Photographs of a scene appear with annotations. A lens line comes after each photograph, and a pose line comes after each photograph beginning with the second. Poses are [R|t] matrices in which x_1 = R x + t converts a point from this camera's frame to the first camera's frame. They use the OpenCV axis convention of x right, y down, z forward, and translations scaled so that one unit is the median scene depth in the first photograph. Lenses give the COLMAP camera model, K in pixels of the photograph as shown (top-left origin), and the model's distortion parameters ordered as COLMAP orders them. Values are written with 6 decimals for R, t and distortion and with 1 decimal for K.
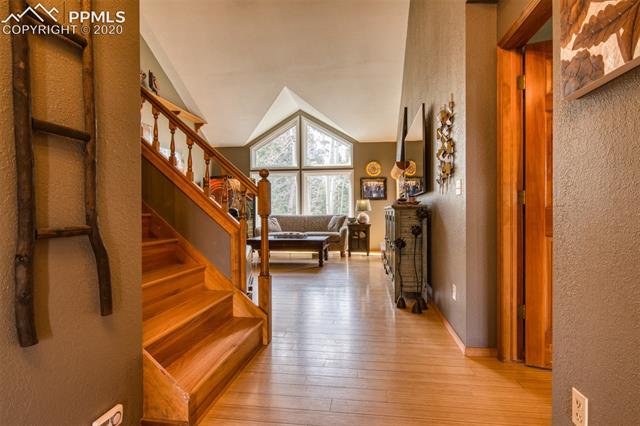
lens RADIAL K [[339.4, 0, 320.0], [0, 339.4, 213.0], [0, 0, 1]] dist [-0.001220, -0.000536]
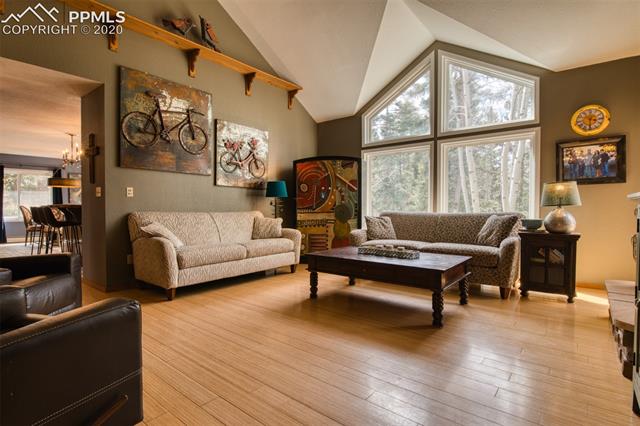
lens RADIAL K [[317.6, 0, 320.0], [0, 317.6, 213.0], [0, 0, 1]] dist [0.000227, -0.000213]
pose [[0.854645, 0.010924, -0.519098, 0.066898], [-0.004270, 0.999893, 0.014012, -0.000720], [0.519195, -0.009758, 0.854600, 0.420822]]
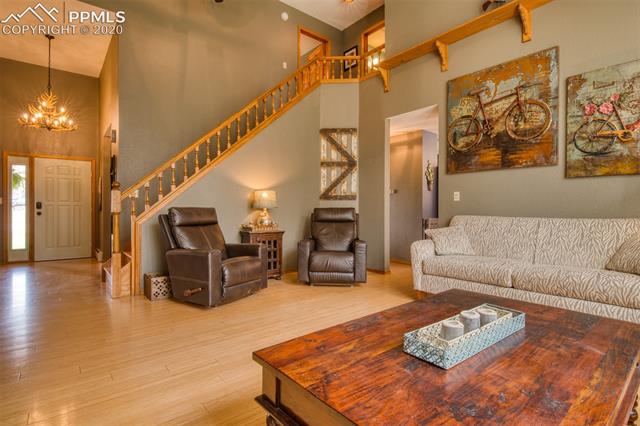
lens RADIAL K [[339.4, 0, 320.0], [0, 339.4, 213.0], [0, 0, 1]] dist [-0.001220, -0.000536]
pose [[-0.690870, 0.005598, -0.722957, 0.106489], [-0.003550, 0.999932, 0.011135, -0.003686], [0.722970, 0.010259, -0.690803, 0.901828]]
